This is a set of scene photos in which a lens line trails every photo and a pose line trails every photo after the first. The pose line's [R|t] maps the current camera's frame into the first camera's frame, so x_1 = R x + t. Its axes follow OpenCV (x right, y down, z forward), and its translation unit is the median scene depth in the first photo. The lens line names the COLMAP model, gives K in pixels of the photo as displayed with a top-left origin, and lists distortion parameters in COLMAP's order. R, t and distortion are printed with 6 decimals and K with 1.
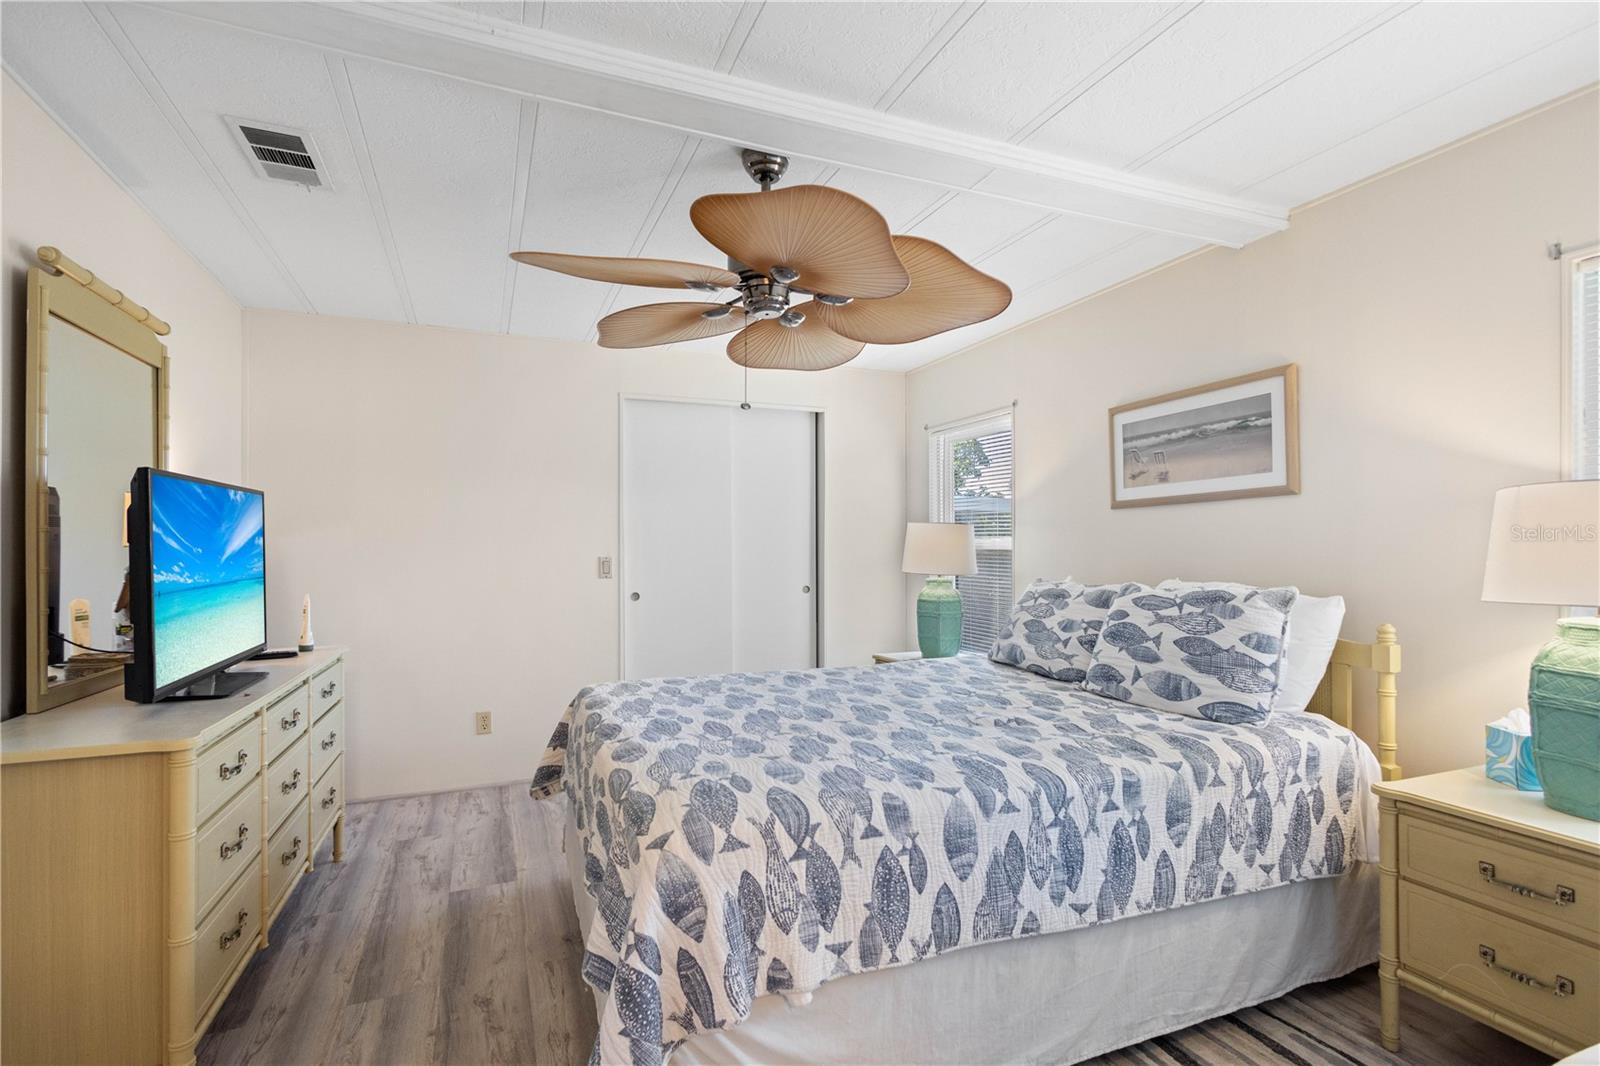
lens RADIAL K [[738.7, 0, 790.7], [0, 738.7, 544.8], [0, 0, 1]] dist [0.002929, -0.000239]
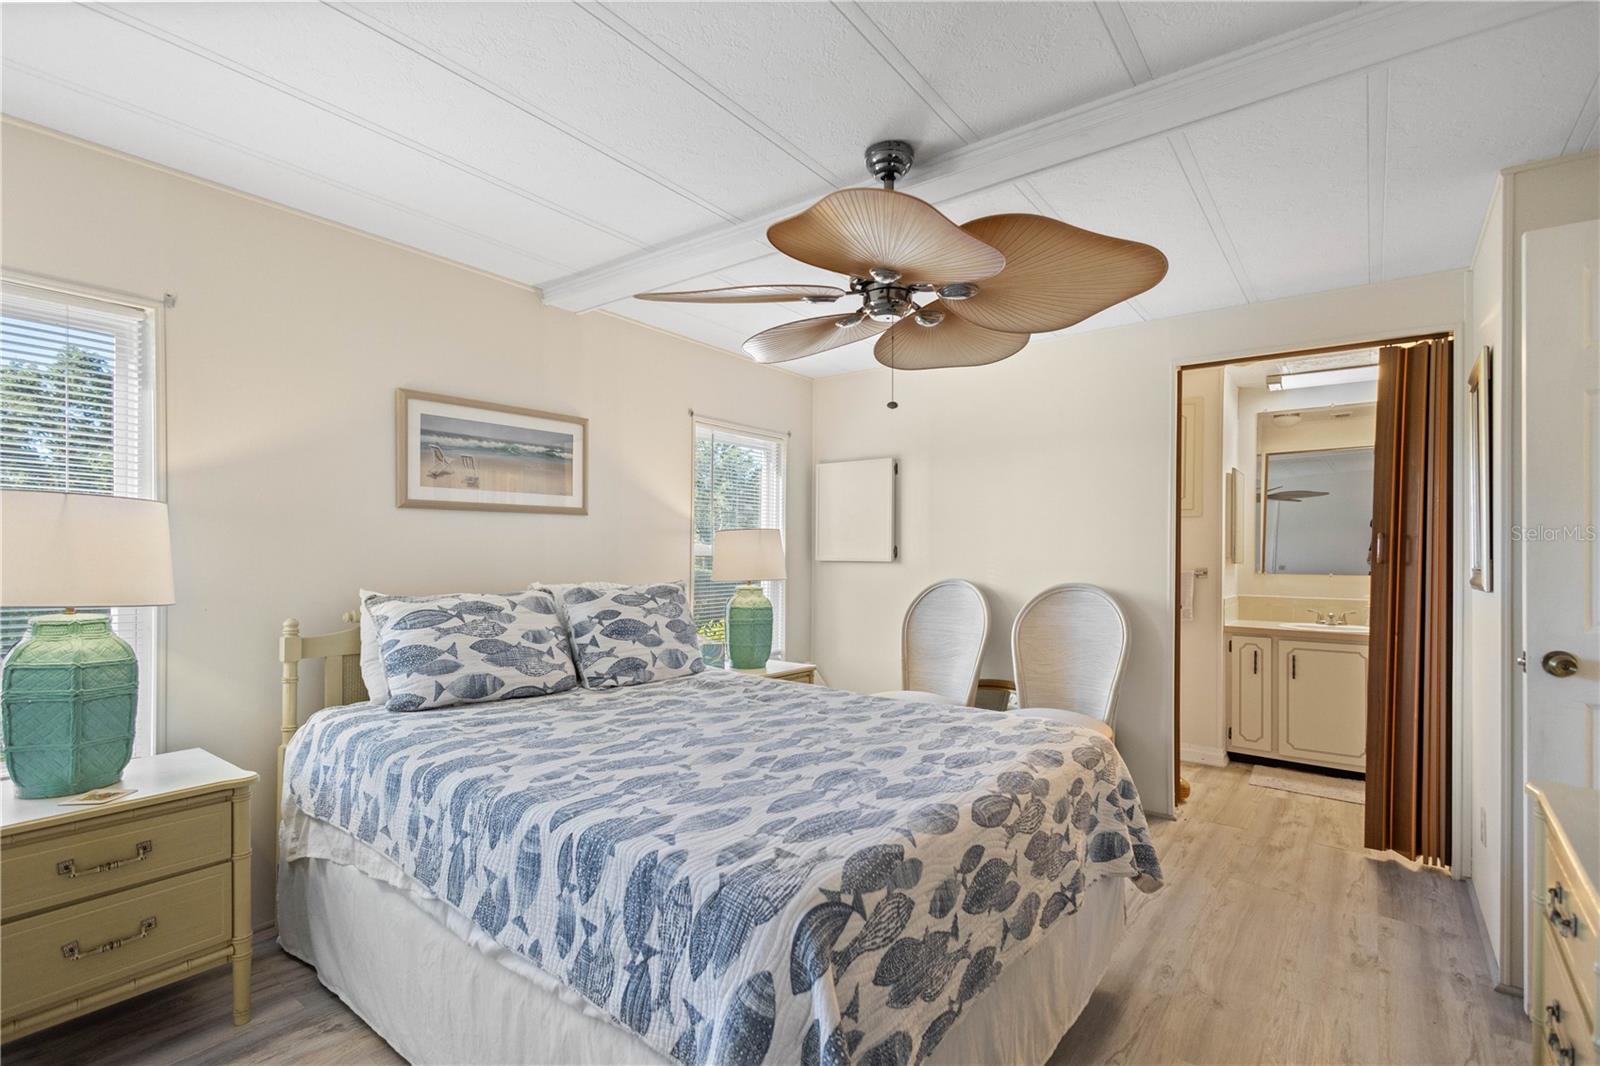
lens RADIAL K [[738.7, 0, 790.2], [0, 738.7, 544.3], [0, 0, 1]] dist [0.002929, -0.000239]
pose [[-0.491106, -0.001506, 0.871098, -0.602932], [-0.019325, 0.999771, -0.009167, -0.007326], [-0.870885, -0.021336, -0.491023, 1.165495]]
